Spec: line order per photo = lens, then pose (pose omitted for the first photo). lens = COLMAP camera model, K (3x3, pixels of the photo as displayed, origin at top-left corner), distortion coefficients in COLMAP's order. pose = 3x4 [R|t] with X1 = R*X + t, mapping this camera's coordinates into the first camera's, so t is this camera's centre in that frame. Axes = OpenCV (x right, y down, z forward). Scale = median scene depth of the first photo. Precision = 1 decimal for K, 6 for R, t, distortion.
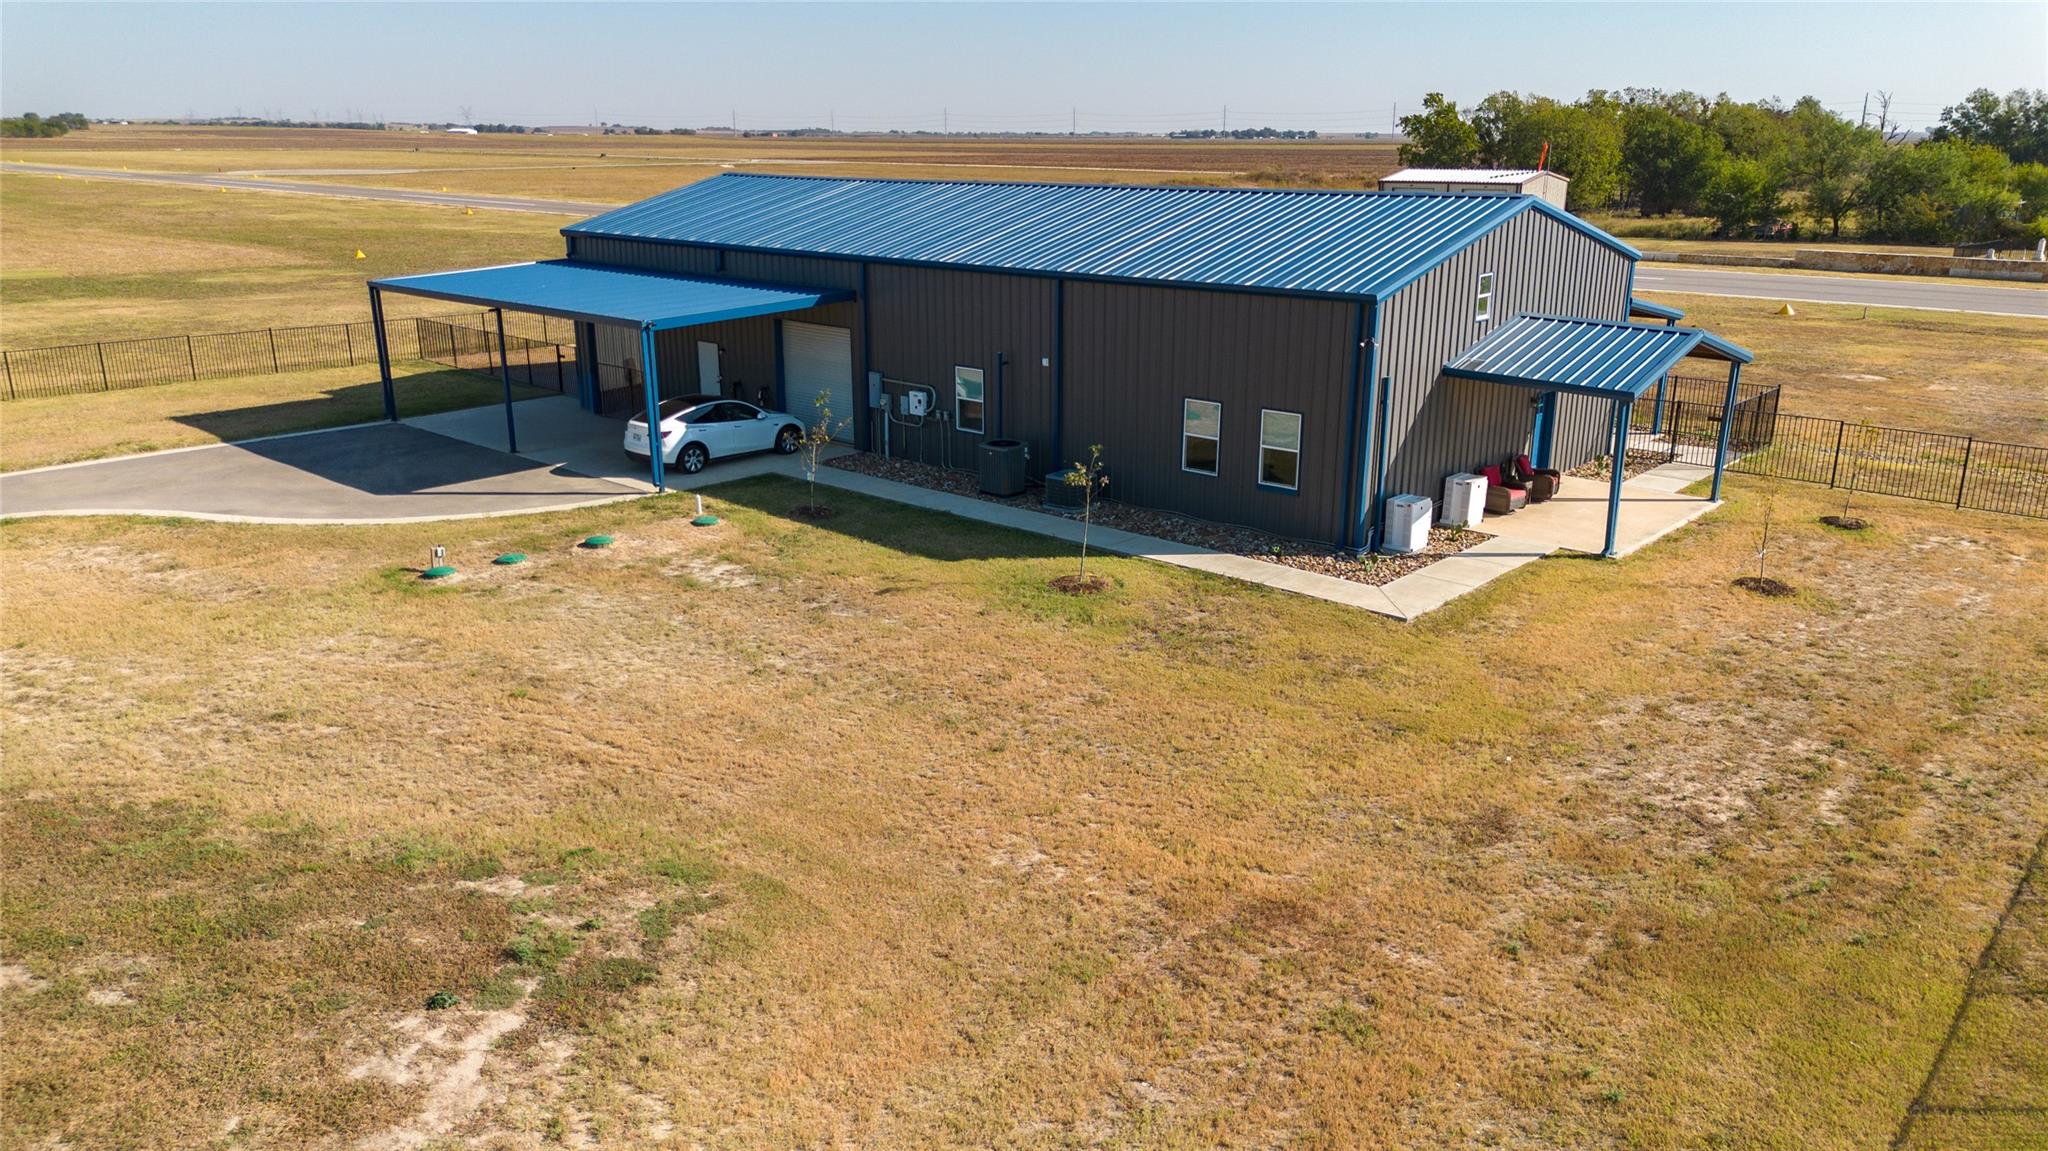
lens RADIAL K [[1441.4, 0, 1013.8], [0, 1441.4, 570.7], [0, 0, 1]] dist [0.083485, -0.093663]
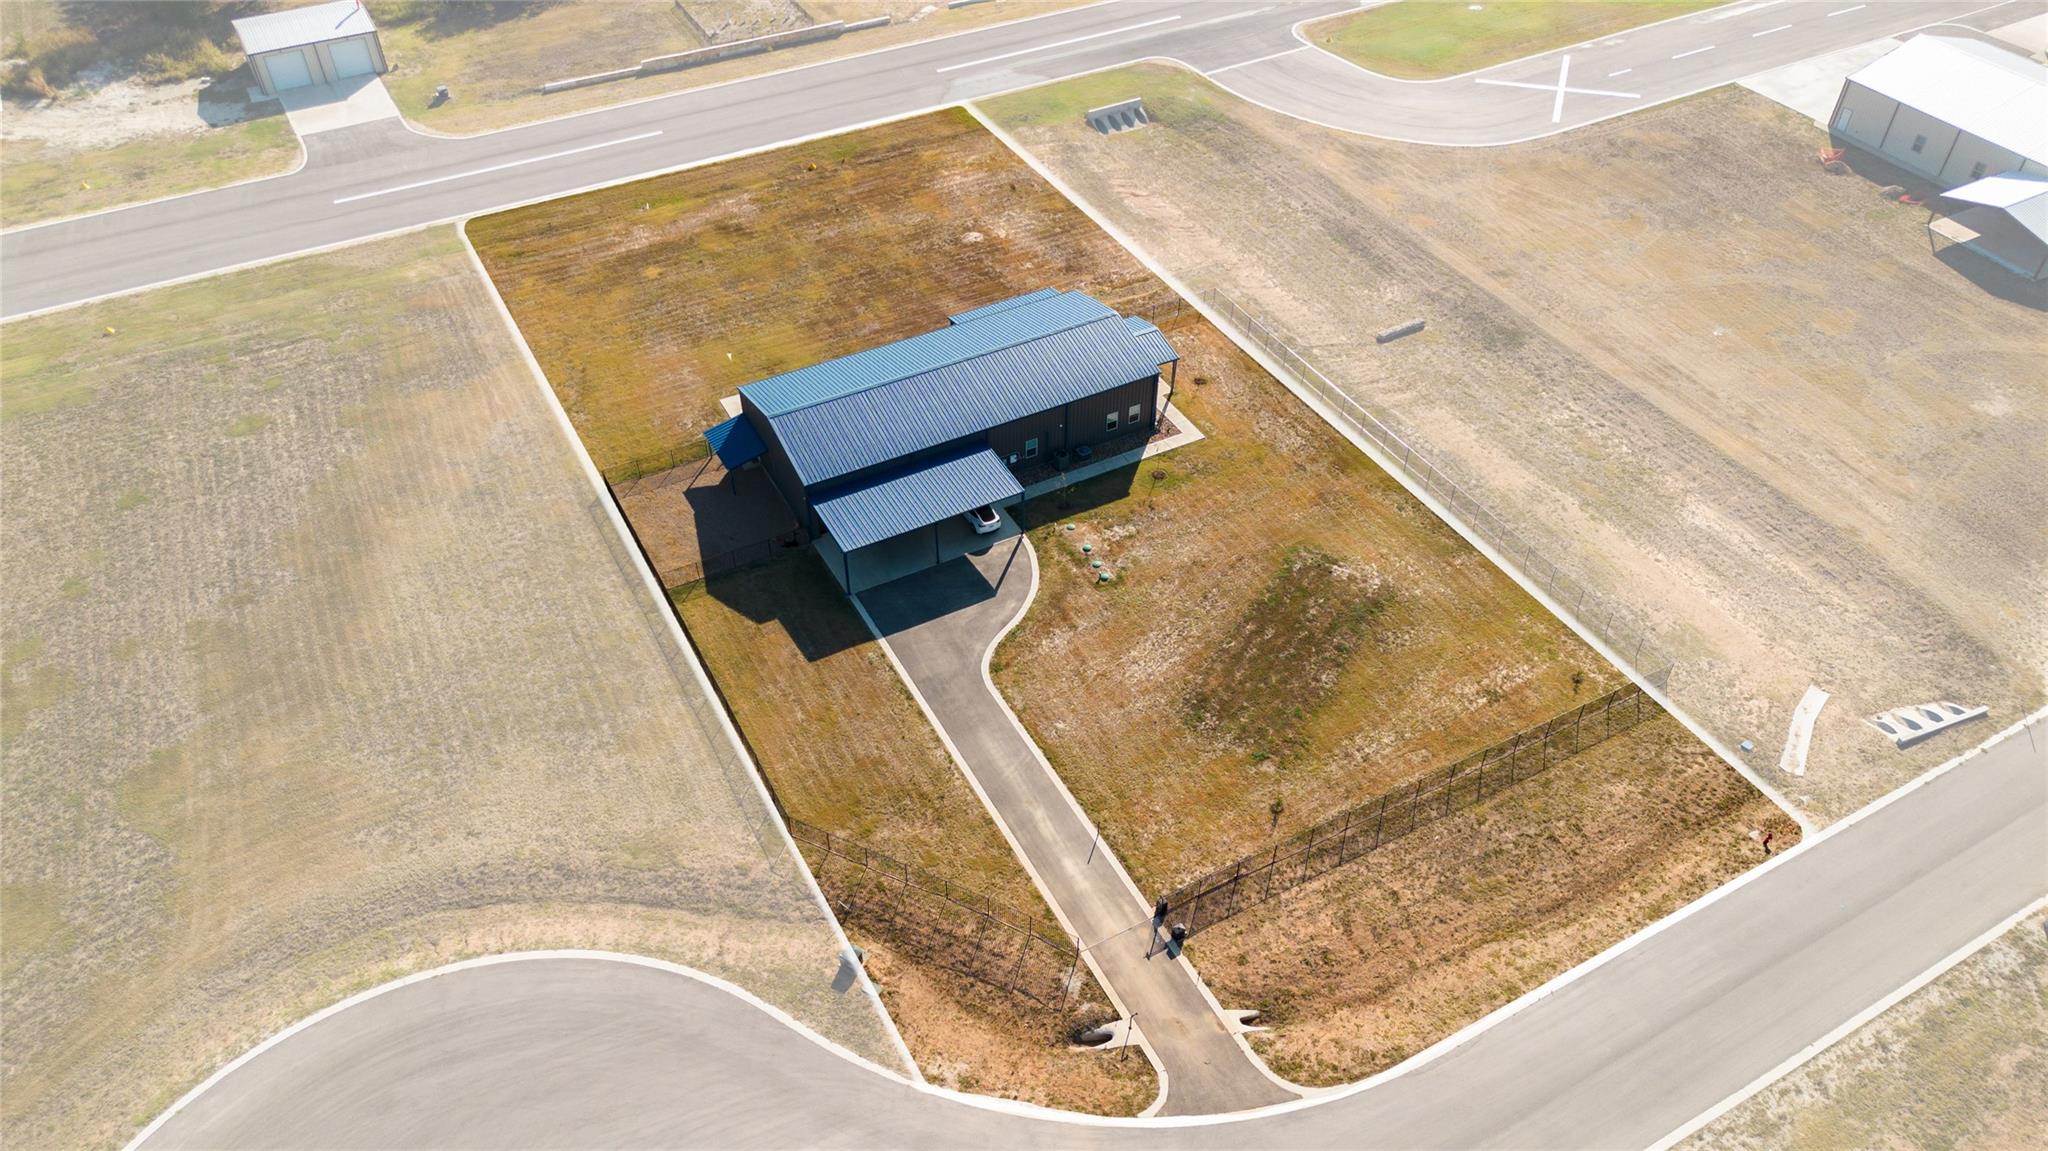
lens RADIAL K [[1441.4, 0, 1013.8], [0, 1441.4, 570.7], [0, 0, 1]] dist [0.083485, -0.093663]
pose [[0.350804, -0.634940, 0.688322, -2.733029], [0.306834, 0.772393, 0.556113, -1.932808], [-0.884754, 0.016113, 0.465780, -0.438004]]
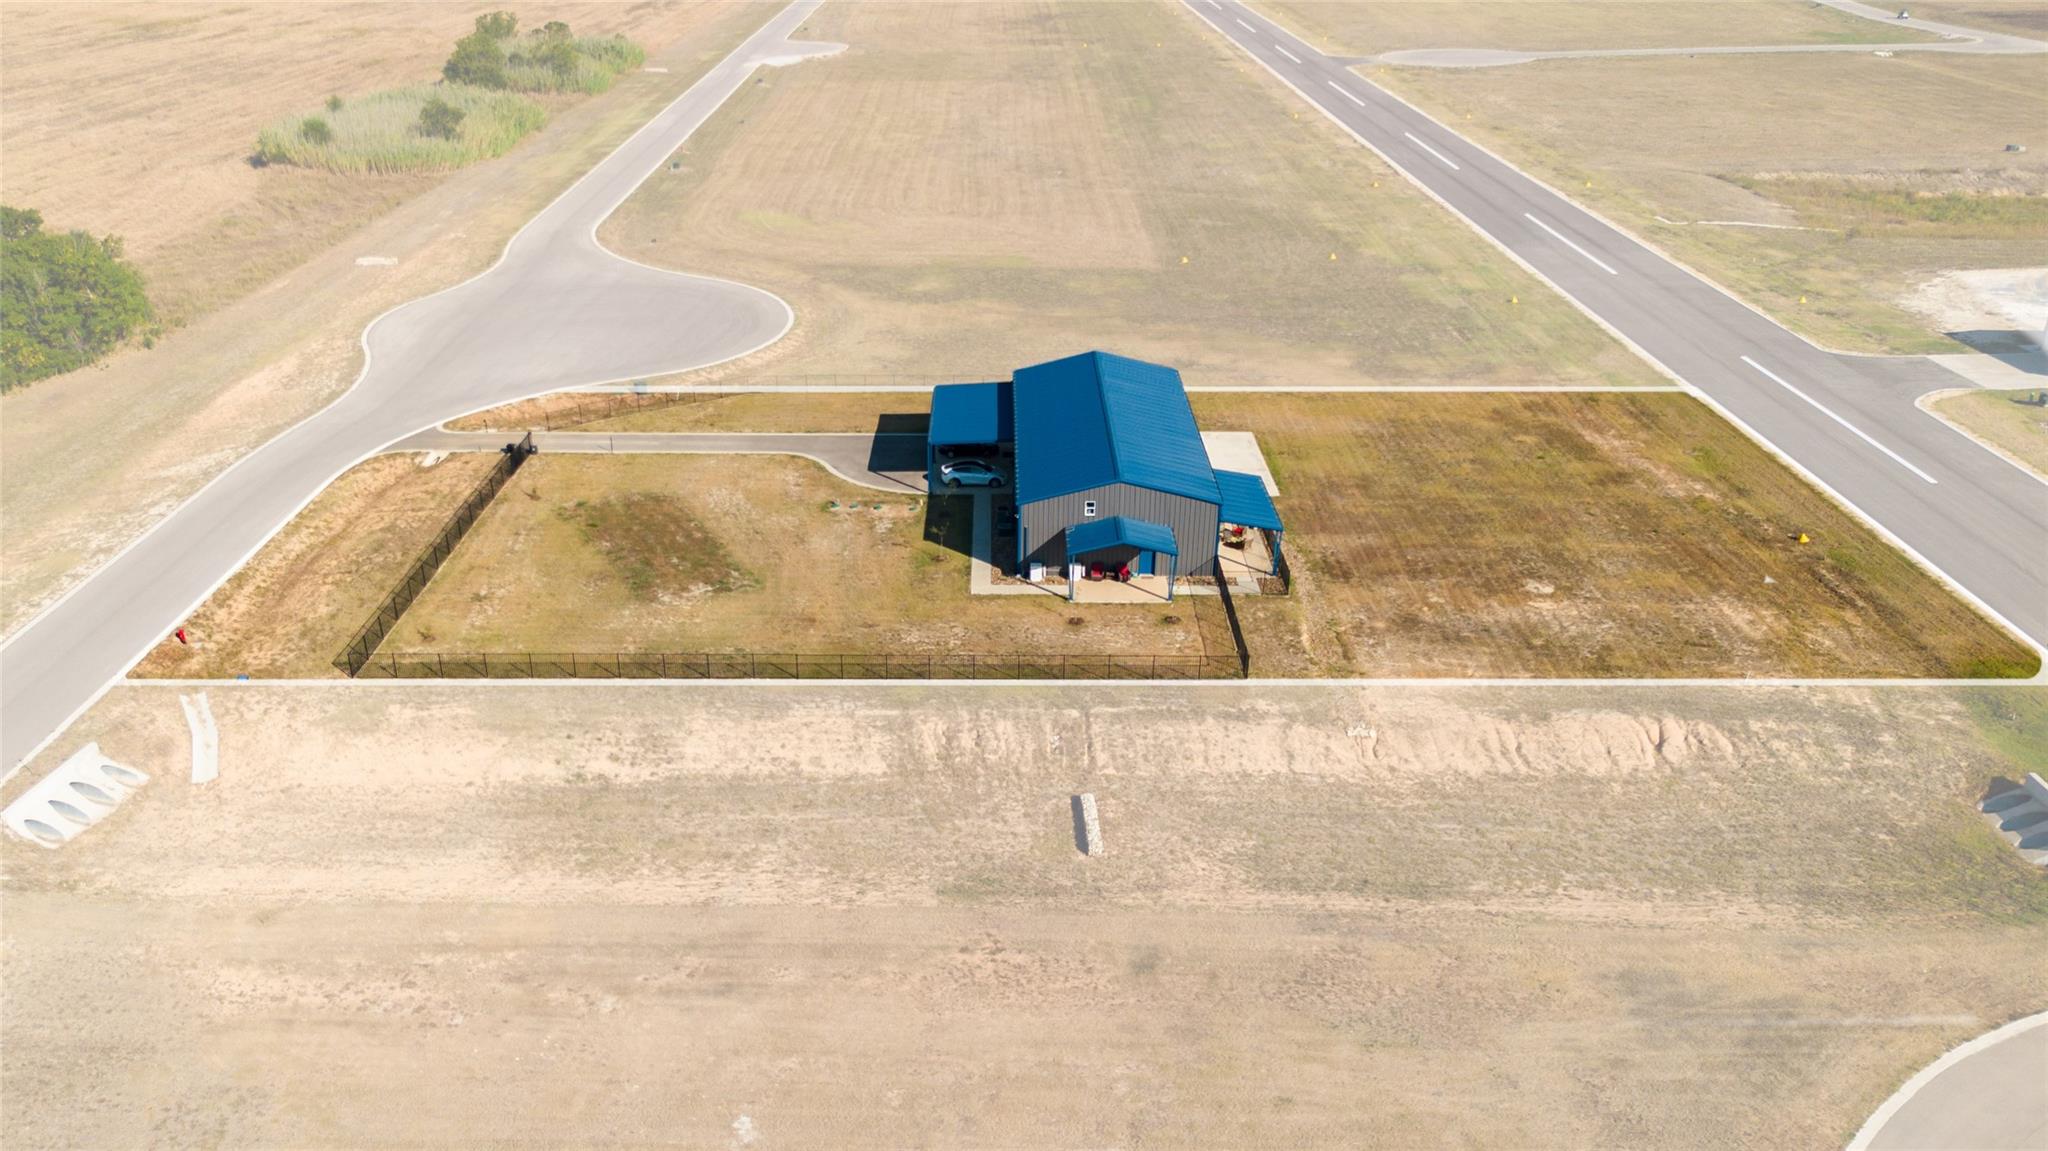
lens RADIAL K [[1441.4, 0, 1013.8], [0, 1441.4, 570.7], [0, 0, 1]] dist [0.083485, -0.093663]
pose [[0.687163, 0.310182, -0.656958, 2.365946], [-0.216327, 0.950616, 0.222559, -0.745477], [0.693549, -0.010817, 0.720329, -1.364486]]
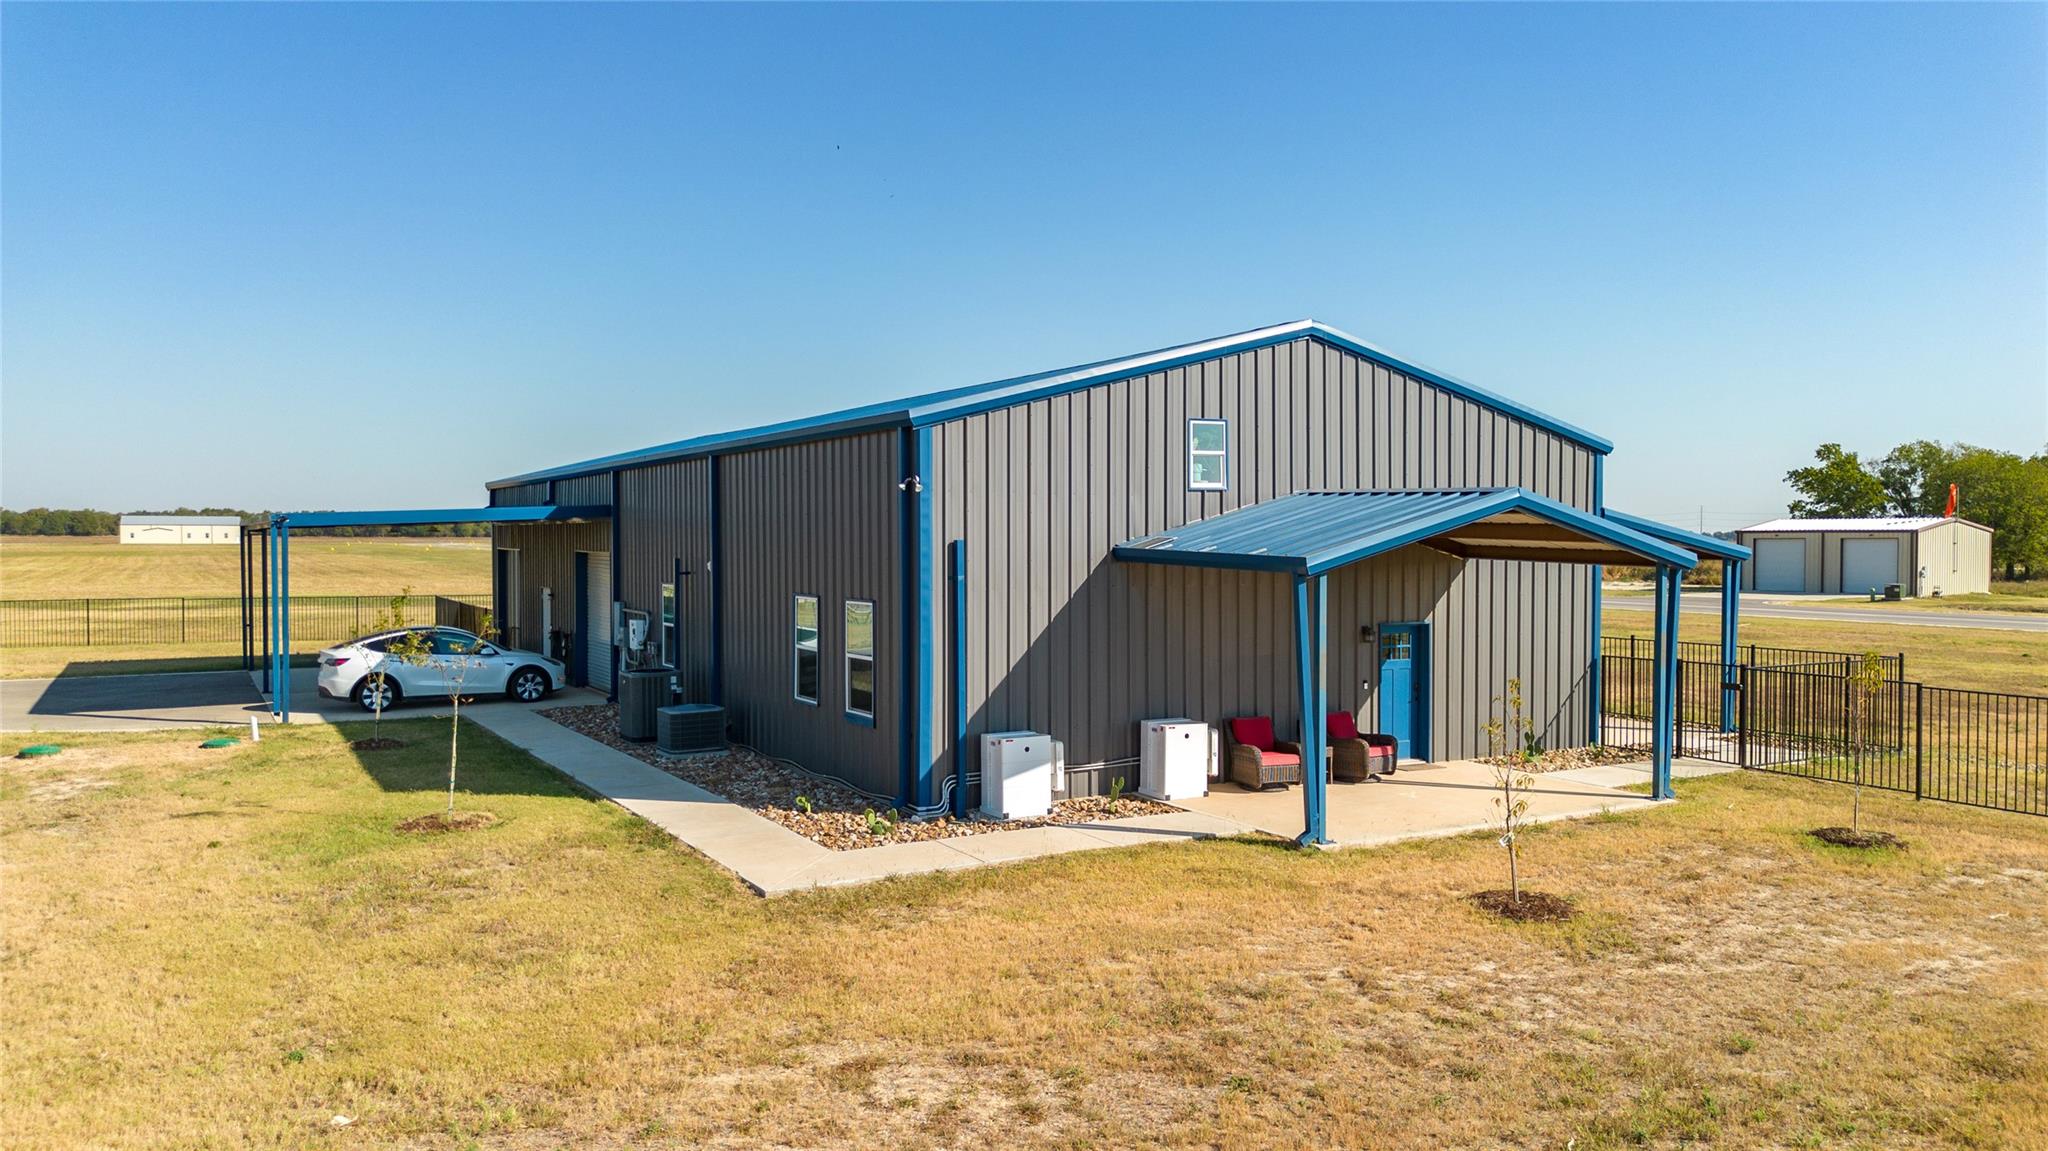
lens RADIAL K [[1441.4, 0, 1013.8], [0, 1441.4, 570.7], [0, 0, 1]] dist [0.083485, -0.093663]
pose [[0.952566, 0.006944, -0.304251, 0.460589], [-0.087845, 0.963458, -0.253044, 0.040587], [0.291376, 0.267768, 0.918368, 0.398069]]
